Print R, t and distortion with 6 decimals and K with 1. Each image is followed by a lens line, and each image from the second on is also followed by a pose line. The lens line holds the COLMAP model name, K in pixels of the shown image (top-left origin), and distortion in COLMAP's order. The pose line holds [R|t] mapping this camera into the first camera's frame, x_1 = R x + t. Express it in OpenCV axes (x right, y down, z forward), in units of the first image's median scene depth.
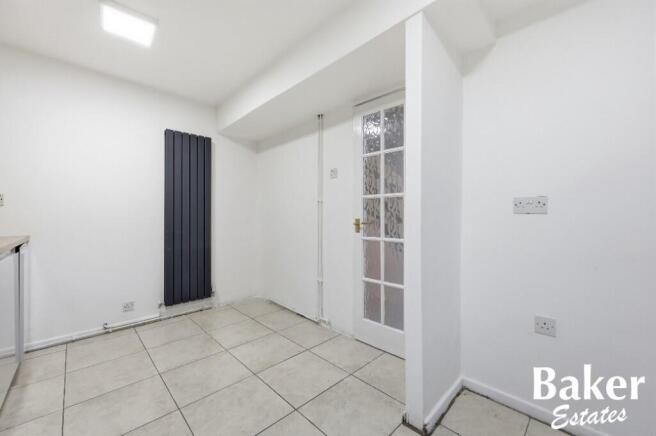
lens RADIAL K [[261.9, 0, 327.3], [0, 261.9, 218.2], [0, 0, 1]] dist [-0.002364, -0.000060]
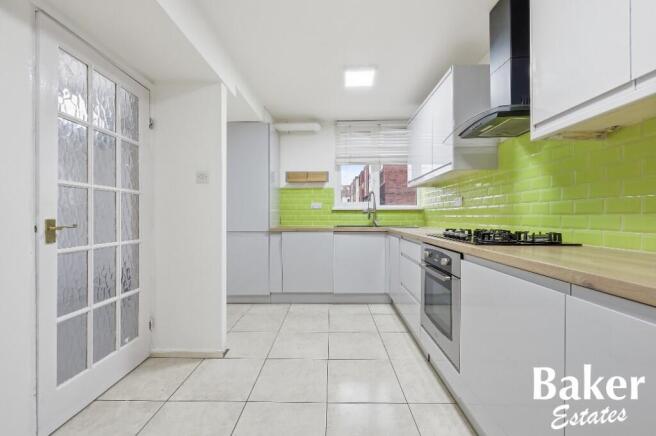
lens RADIAL K [[261.9, 0, 327.7], [0, 261.9, 217.1], [0, 0, 1]] dist [-0.002364, -0.000060]
pose [[-0.696506, 0.000860, 0.717551, -0.717635], [0.003942, 0.999989, 0.002628, -0.001146], [-0.717540, 0.004659, -0.696501, 0.981172]]
